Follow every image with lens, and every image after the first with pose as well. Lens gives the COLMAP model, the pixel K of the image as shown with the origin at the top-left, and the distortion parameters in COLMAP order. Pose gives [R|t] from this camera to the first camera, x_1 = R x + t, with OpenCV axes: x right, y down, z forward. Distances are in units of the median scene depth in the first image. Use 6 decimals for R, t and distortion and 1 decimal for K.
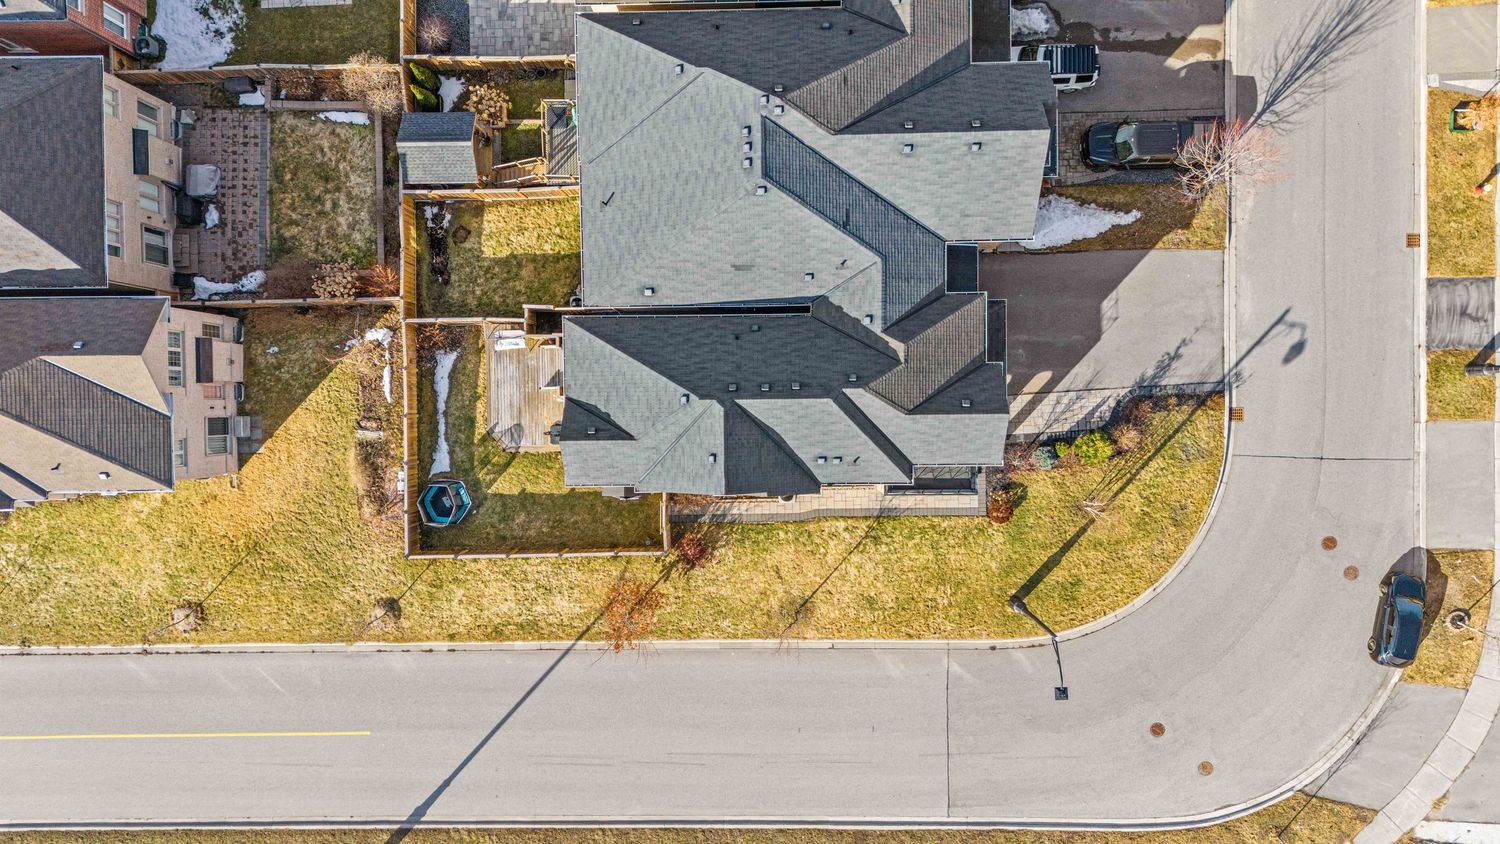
lens RADIAL K [[1109.2, 0, 755.3], [0, 1109.2, 421.8], [0, 0, 1]] dist [0.081185, -0.083733]
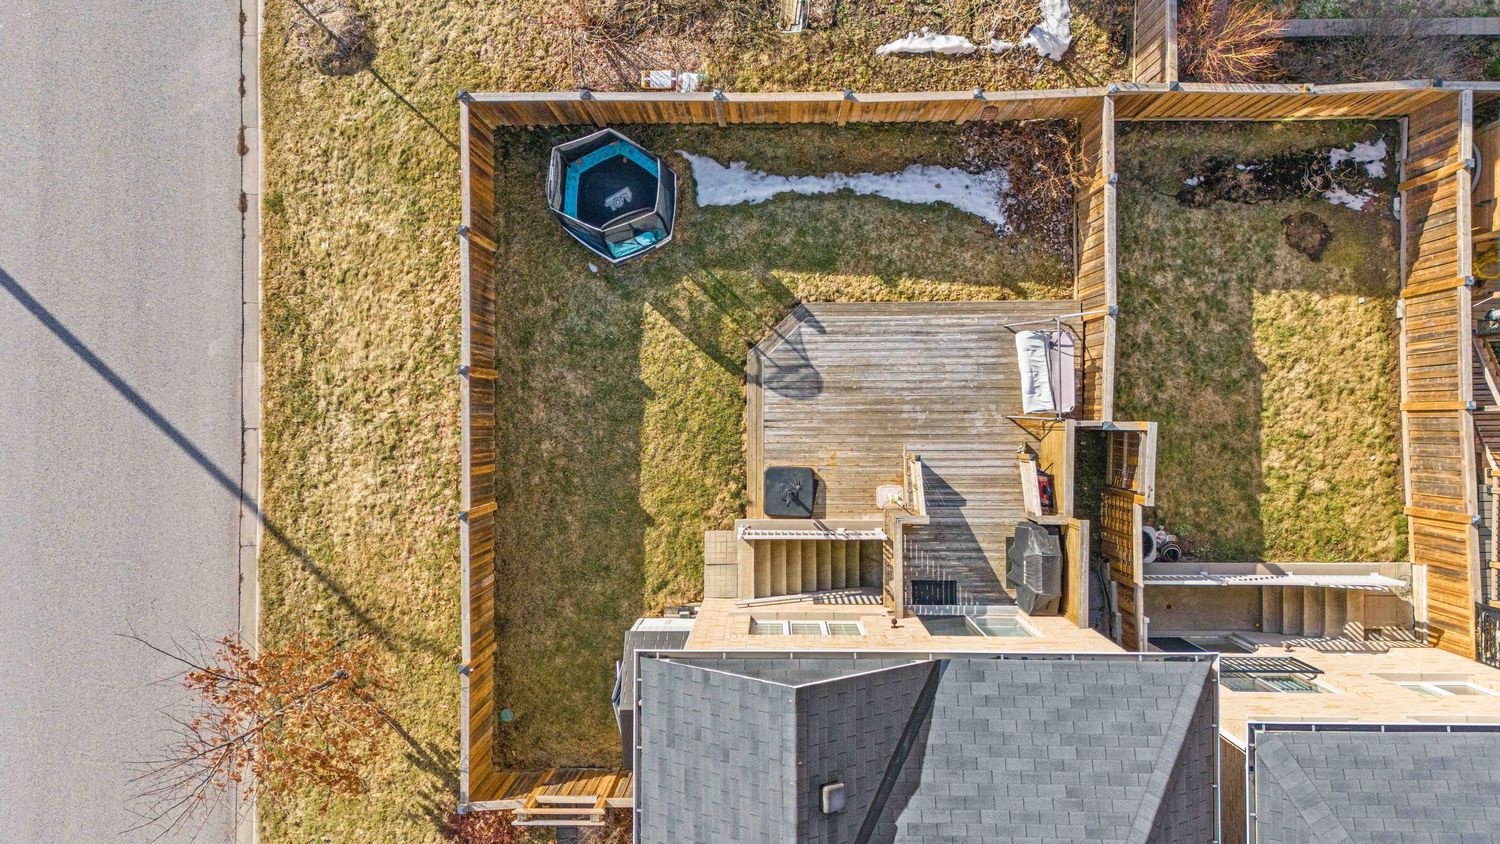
lens RADIAL K [[1109.2, 0, 749.3], [0, 1109.2, 416.7], [0, 0, 1]] dist [0.081185, -0.083733]
pose [[-0.008405, 0.999771, 0.019679, -0.210105], [-0.999944, -0.008531, 0.006315, 0.023692], [0.006481, -0.019625, 0.999786, 0.617258]]
